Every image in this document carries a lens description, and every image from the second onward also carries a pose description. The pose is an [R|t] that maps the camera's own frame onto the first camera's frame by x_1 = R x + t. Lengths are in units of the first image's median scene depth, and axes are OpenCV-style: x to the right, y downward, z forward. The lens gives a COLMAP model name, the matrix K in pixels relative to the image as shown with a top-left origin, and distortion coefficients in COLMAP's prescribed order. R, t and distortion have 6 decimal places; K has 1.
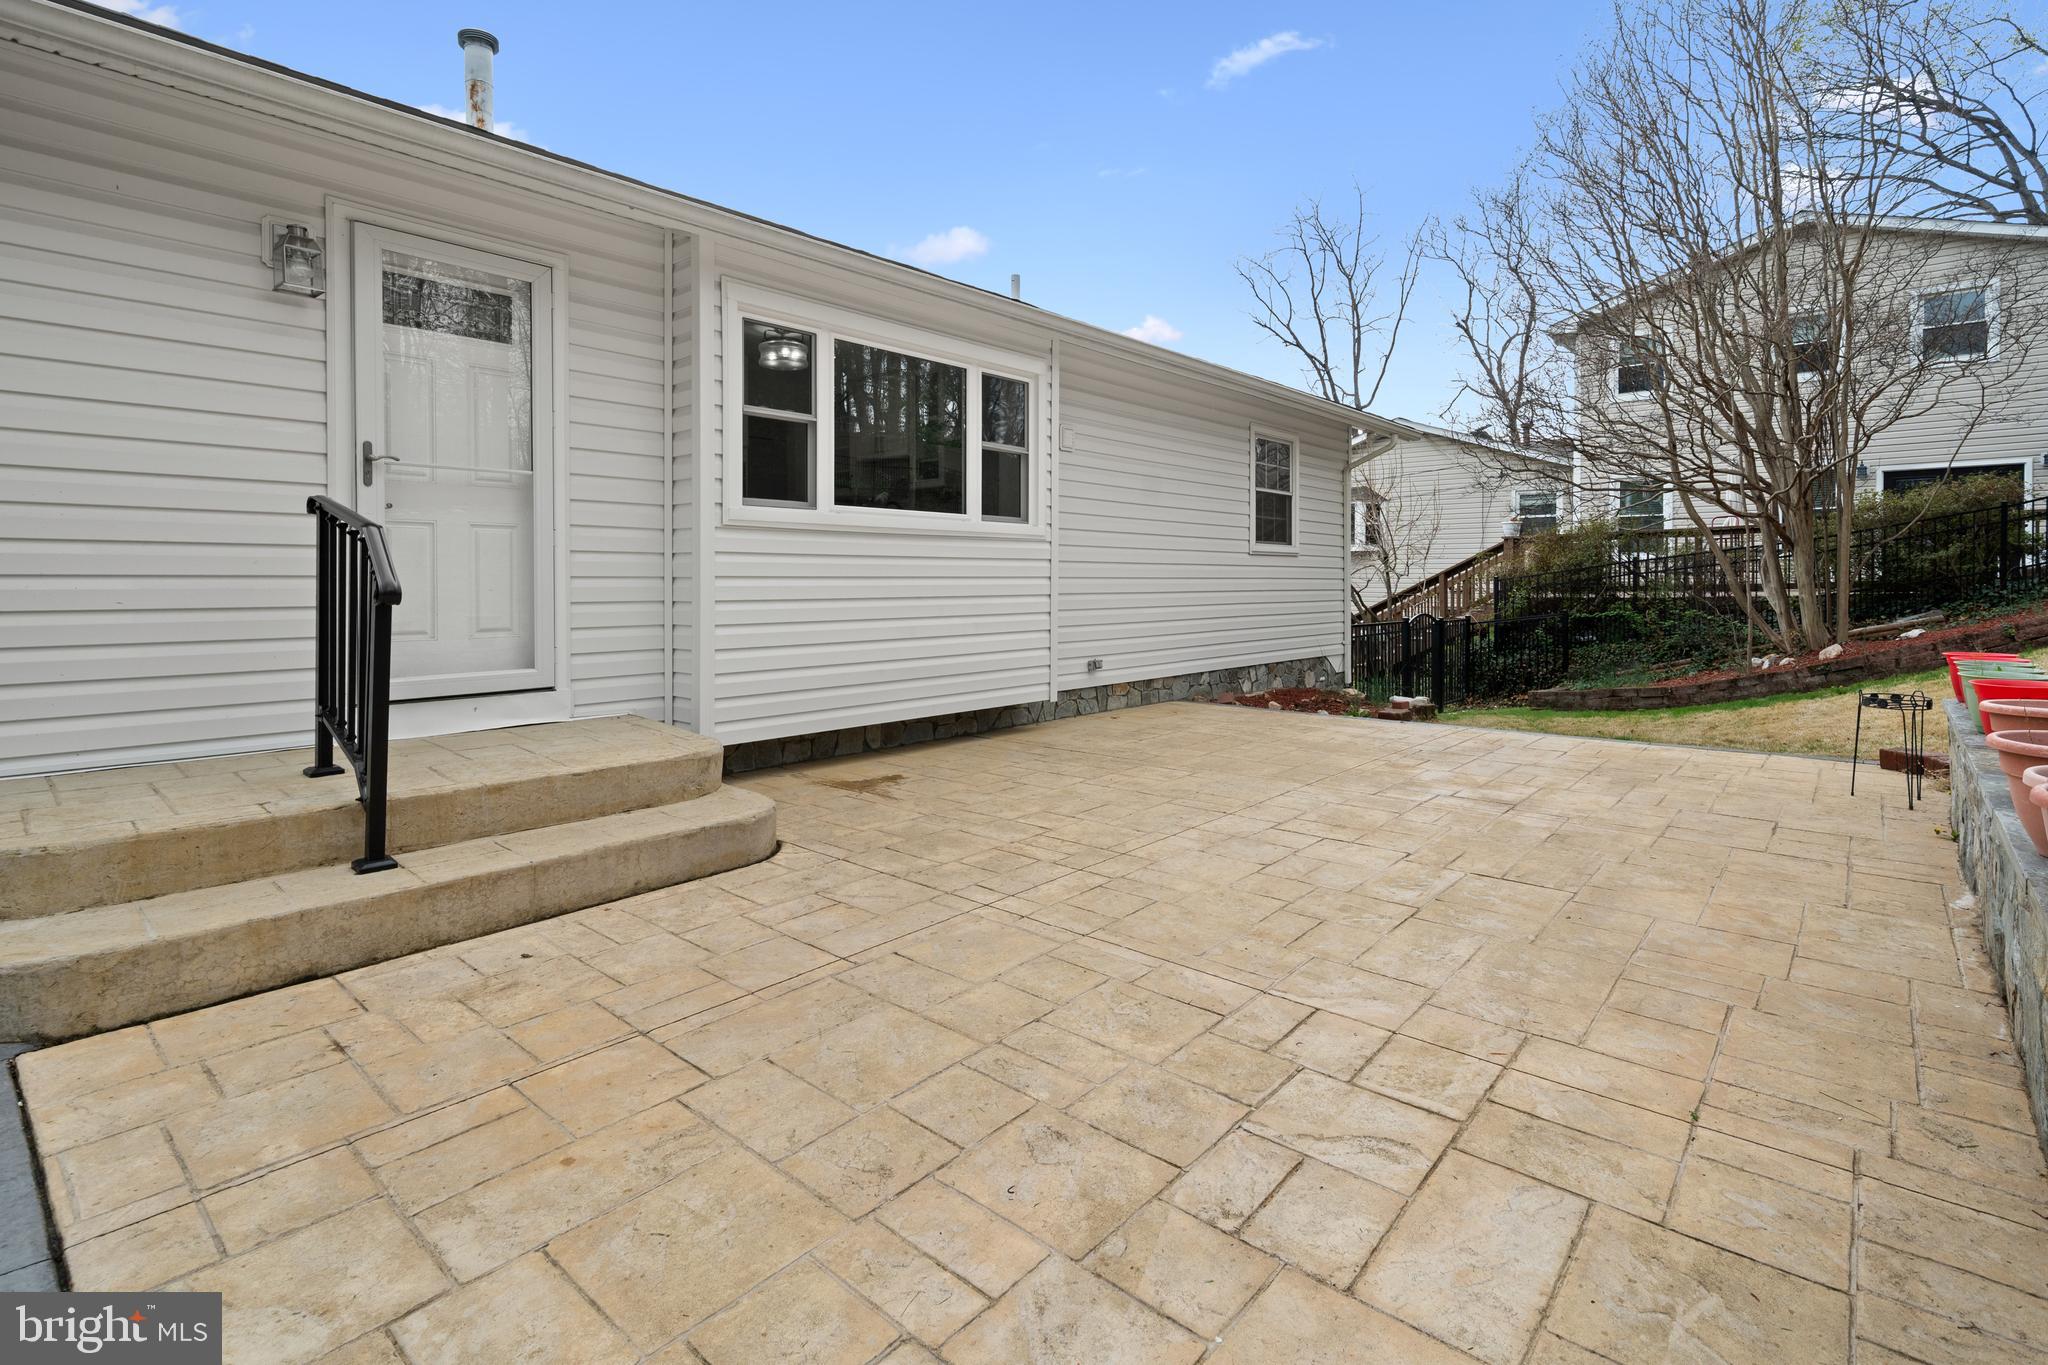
lens RADIAL K [[972.4, 0, 1028.4], [0, 972.4, 589.9], [0, 0, 1]] dist [0.000895, 0.000249]
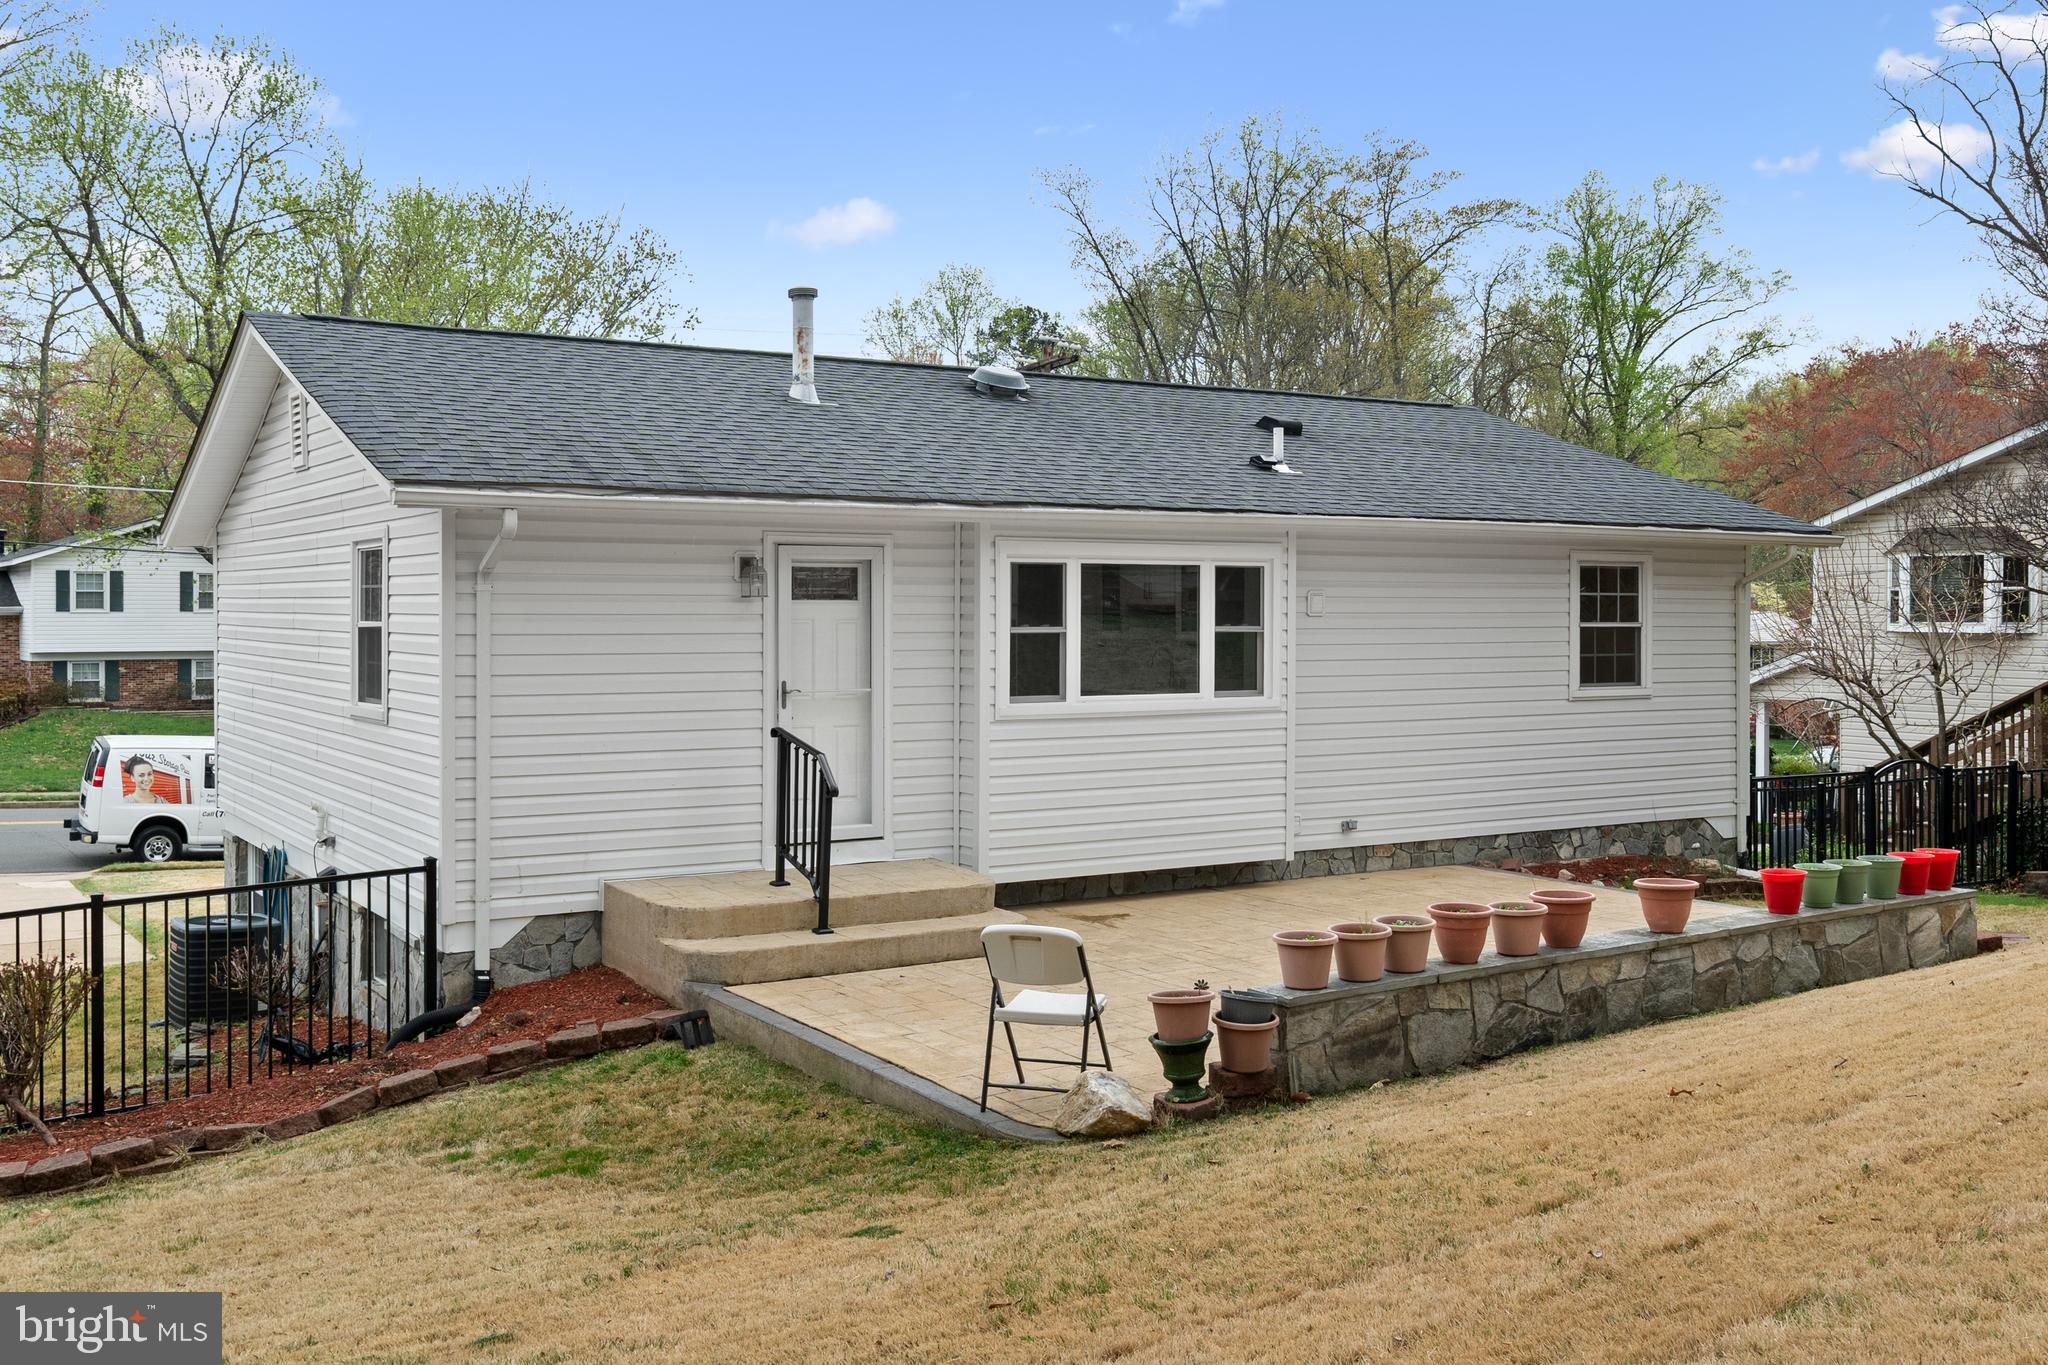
lens RADIAL K [[1920.4, 0, 1024.1], [0, 1920.4, 619.4], [0, 0, 1]] dist [0.009366, 0.012244]
pose [[0.958914, 0.002881, -0.283683, 0.454376], [-0.004229, 0.999982, -0.004140, -0.185013], [0.283666, 0.005170, 0.958909, -1.464288]]
